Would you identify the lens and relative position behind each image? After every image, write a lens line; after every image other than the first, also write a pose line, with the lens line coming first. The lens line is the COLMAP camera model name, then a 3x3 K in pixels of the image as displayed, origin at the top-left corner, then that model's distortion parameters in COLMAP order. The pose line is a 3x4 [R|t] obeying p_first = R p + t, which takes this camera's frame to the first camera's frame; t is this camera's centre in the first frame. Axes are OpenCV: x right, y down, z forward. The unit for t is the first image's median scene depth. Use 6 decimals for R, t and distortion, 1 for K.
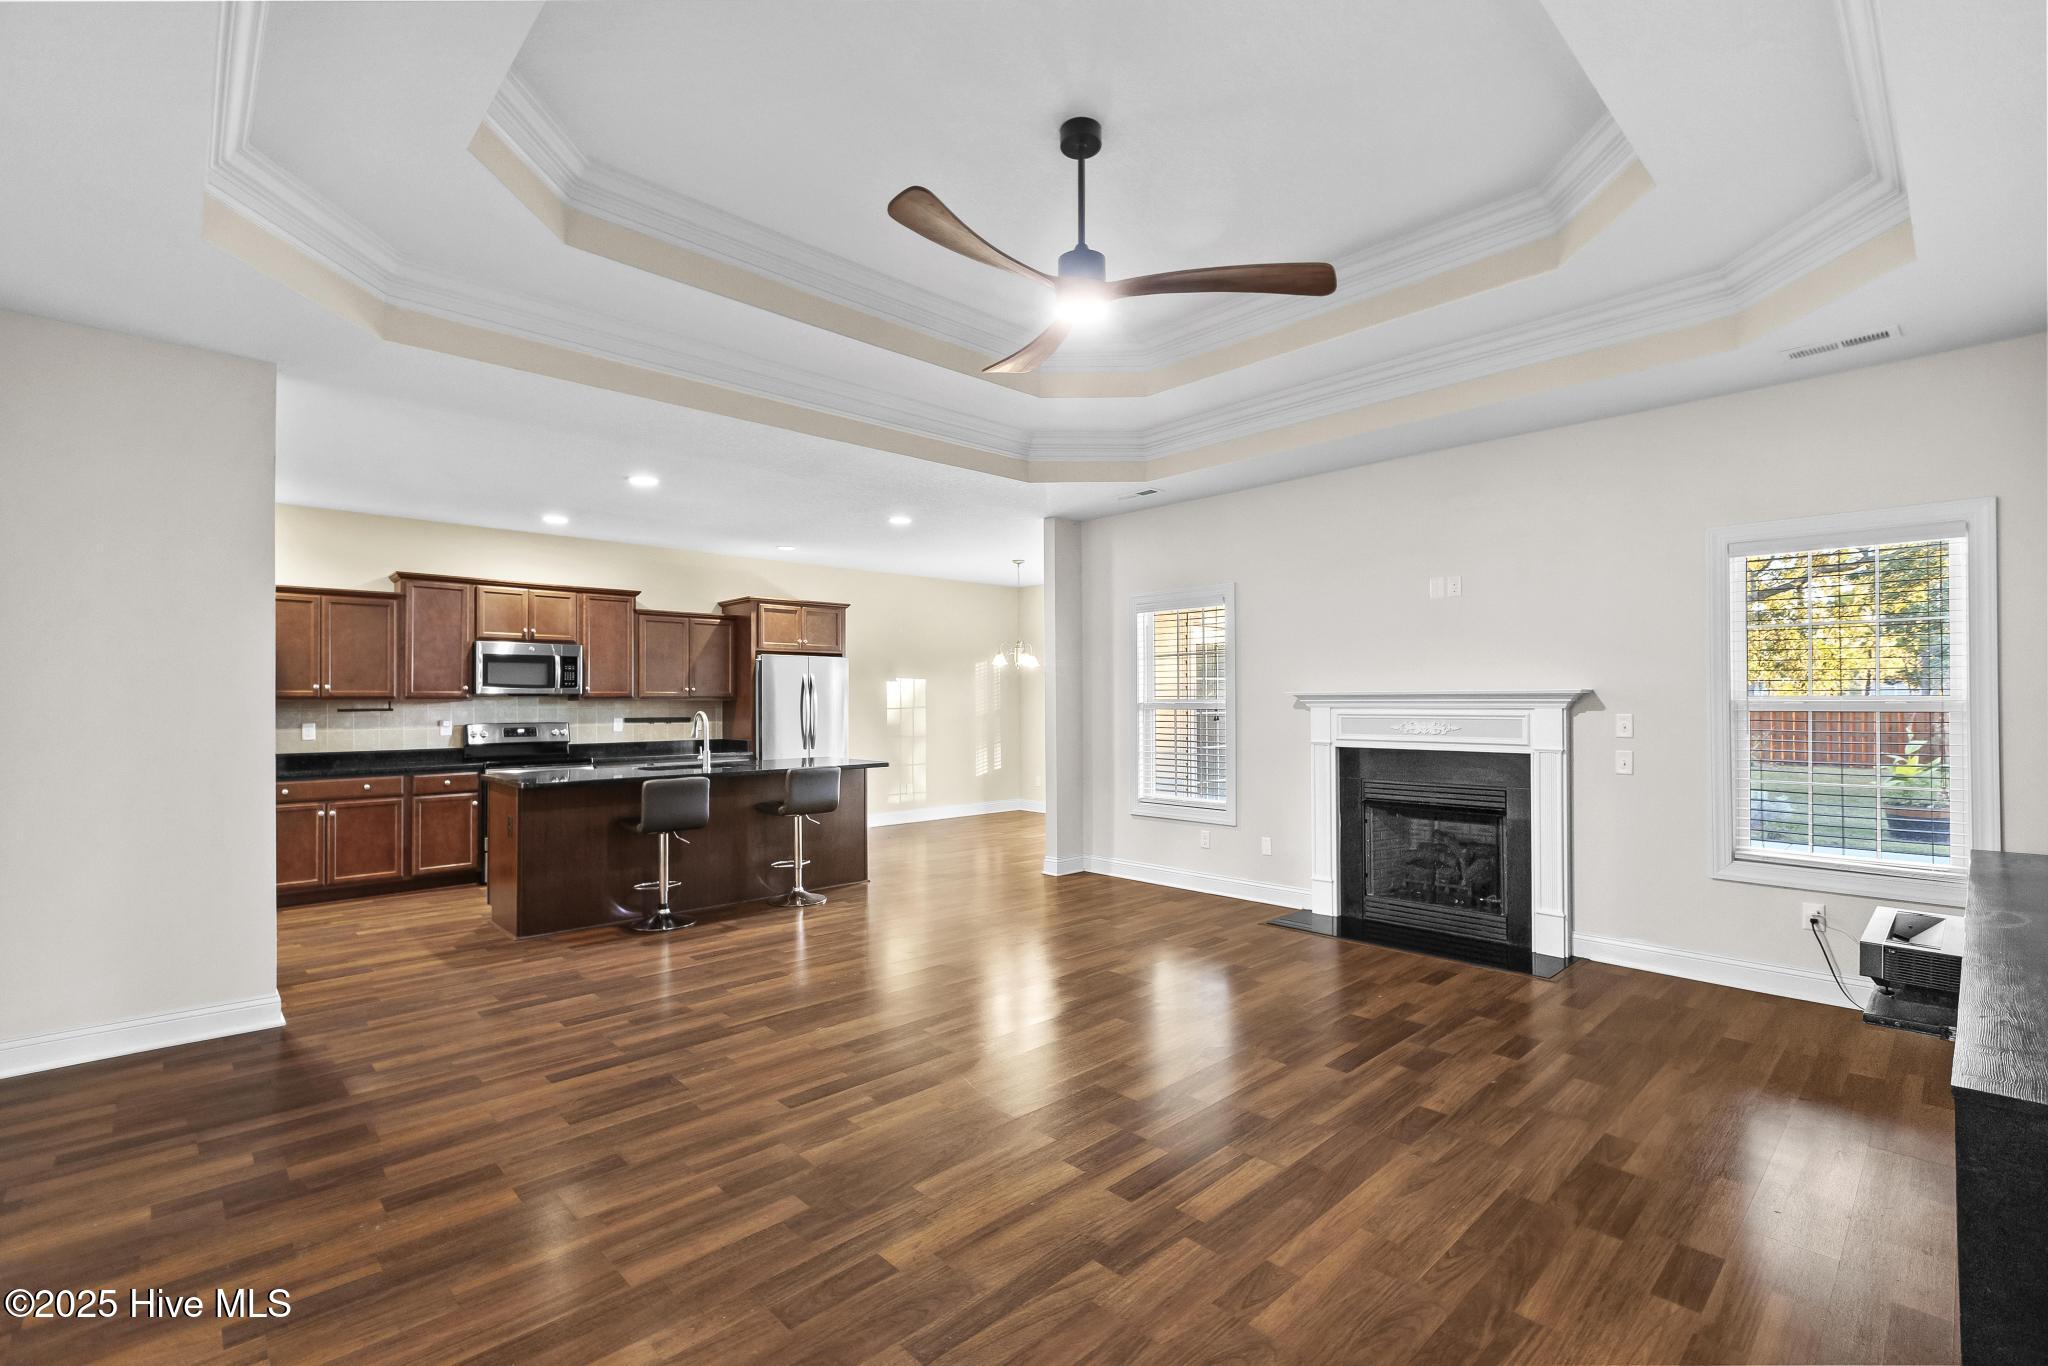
lens RADIAL K [[914.2, 0, 1027.5], [0, 914.2, 691.3], [0, 0, 1]] dist [0.004528, 0.000396]
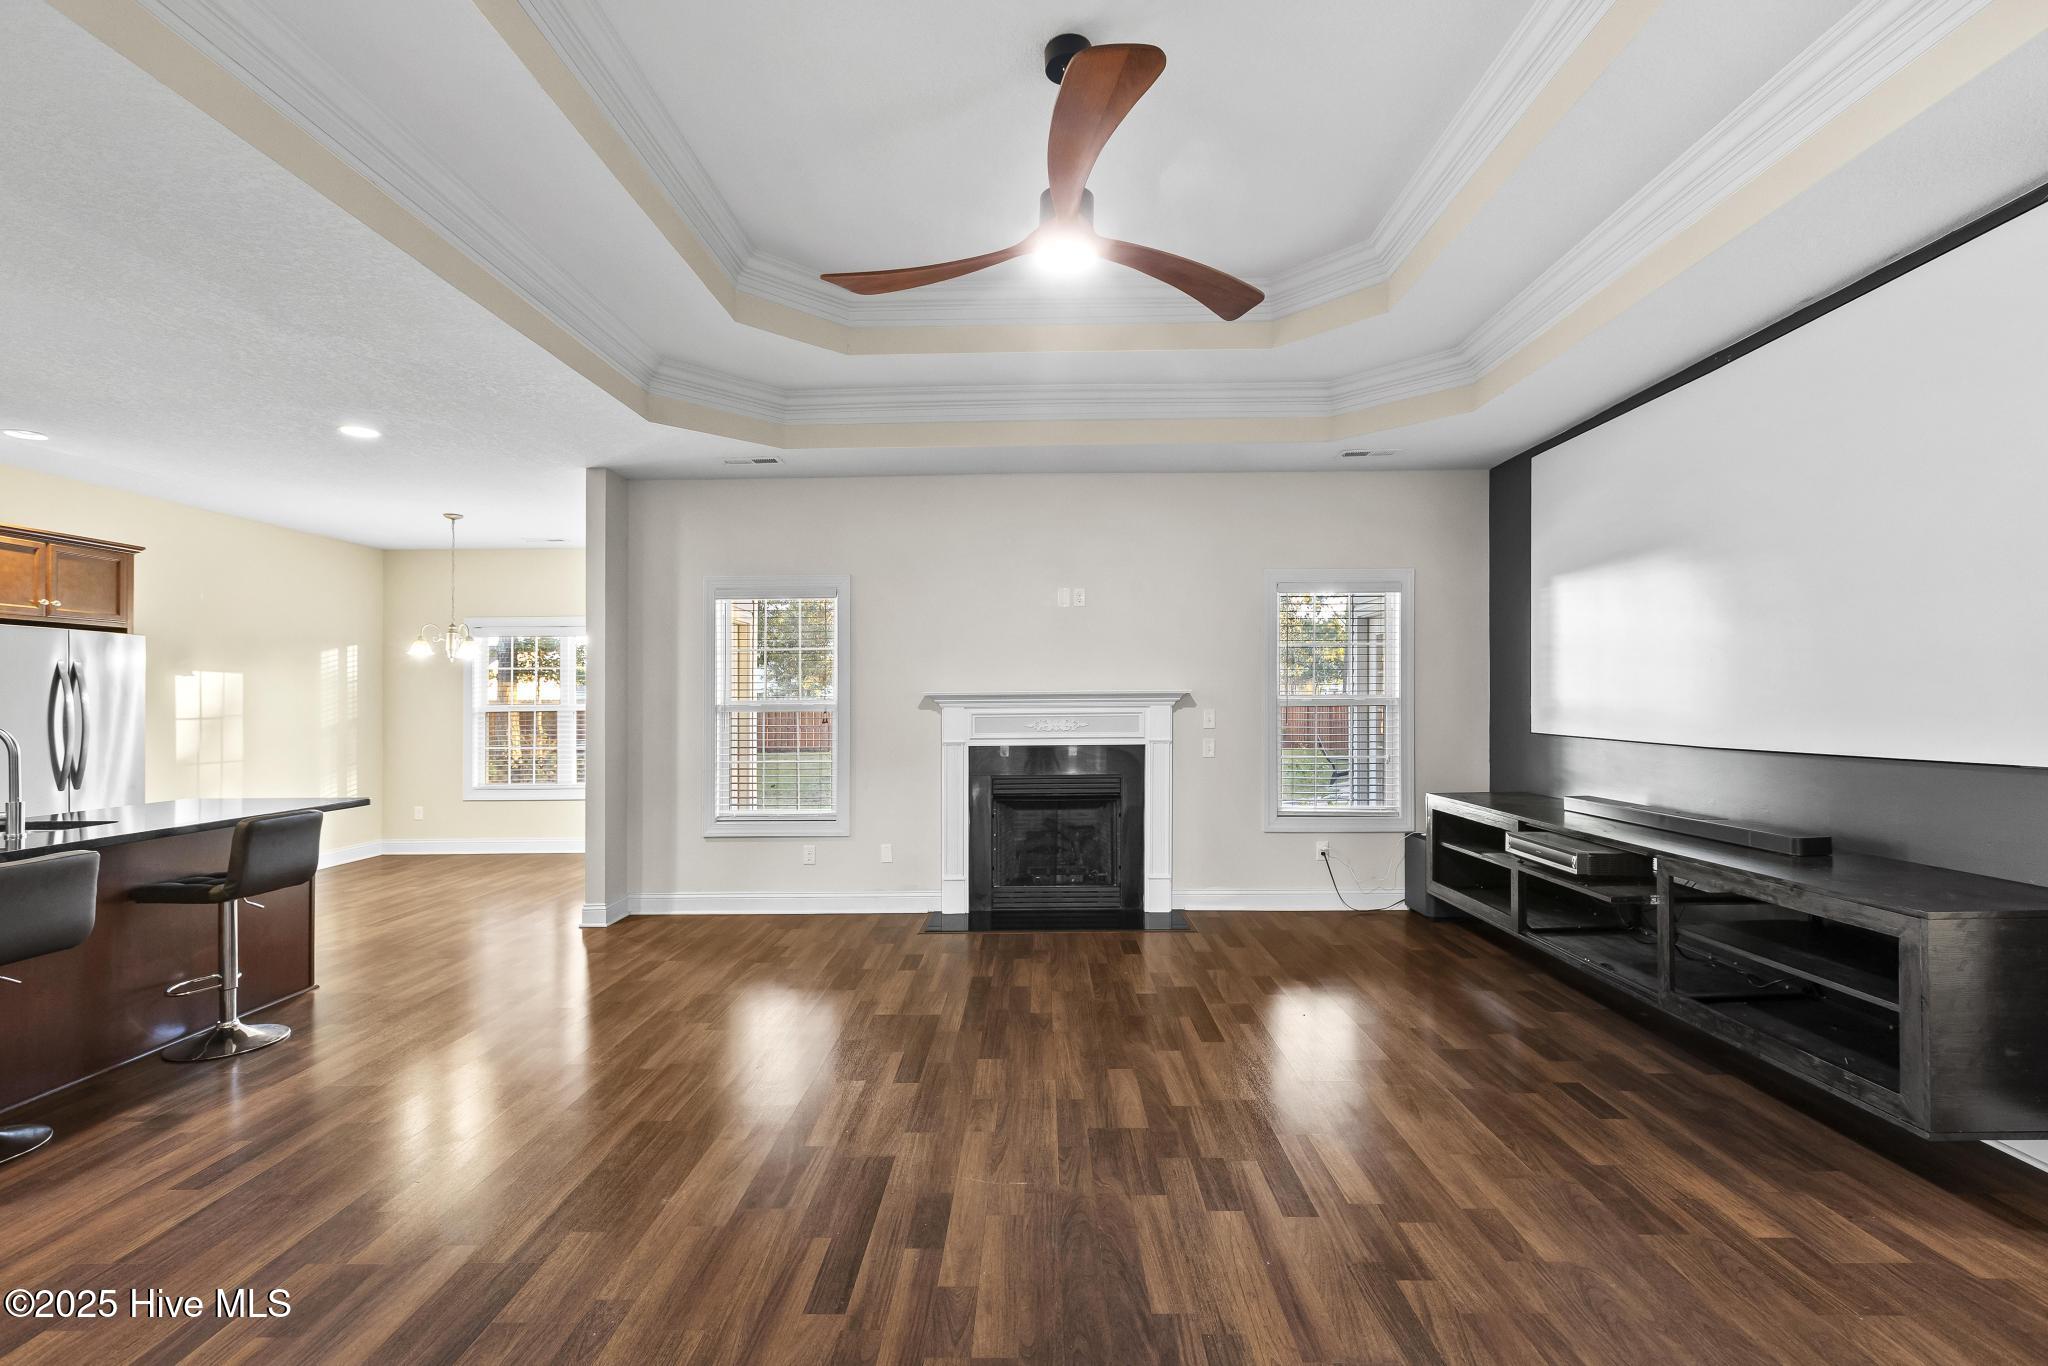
lens RADIAL K [[919.9, 0, 1032.8], [0, 919.9, 693.3], [0, 0, 1]] dist [0.000011, 0.000271]
pose [[0.700855, 0.002603, 0.713299, -0.395956], [-0.001003, 0.999996, -0.002664, 0.005133], [-0.713303, 0.001152, 0.700855, 0.269135]]
